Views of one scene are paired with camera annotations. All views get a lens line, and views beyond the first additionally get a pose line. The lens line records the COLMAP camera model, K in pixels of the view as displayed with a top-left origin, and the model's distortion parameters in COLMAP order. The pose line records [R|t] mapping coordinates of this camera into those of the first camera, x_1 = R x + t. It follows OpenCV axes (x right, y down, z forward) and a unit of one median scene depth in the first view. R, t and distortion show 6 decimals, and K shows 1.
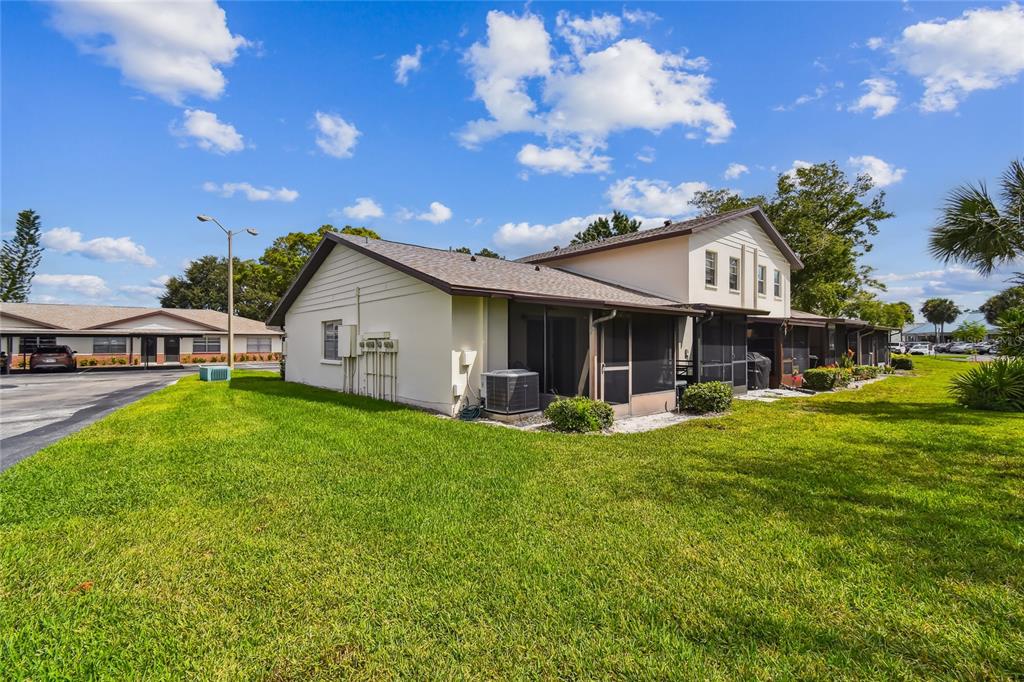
lens RADIAL K [[428.4, 0, 510.0], [0, 428.4, 345.7], [0, 0, 1]] dist [0.012907, -0.000209]
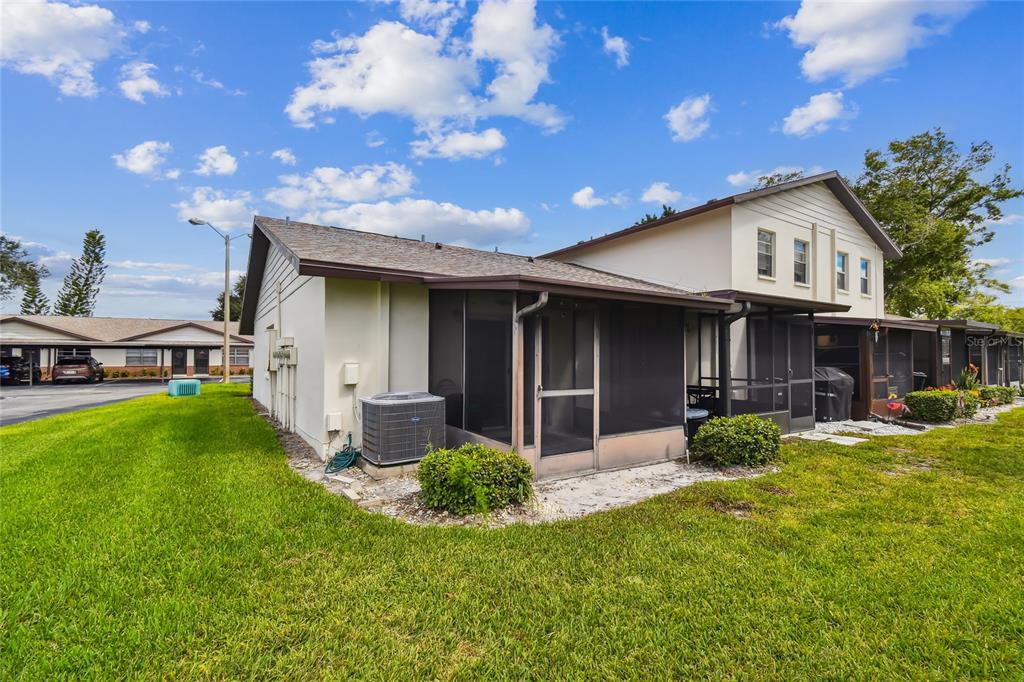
lens RADIAL K [[435.8, 0, 513.9], [0, 435.8, 353.2], [0, 0, 1]] dist [0.010755, -0.006977]
pose [[0.992196, 0.000925, -0.124685, 0.109632], [-0.002611, 0.999907, -0.013359, 0.002785], [0.124661, 0.013580, 0.992106, 0.168563]]
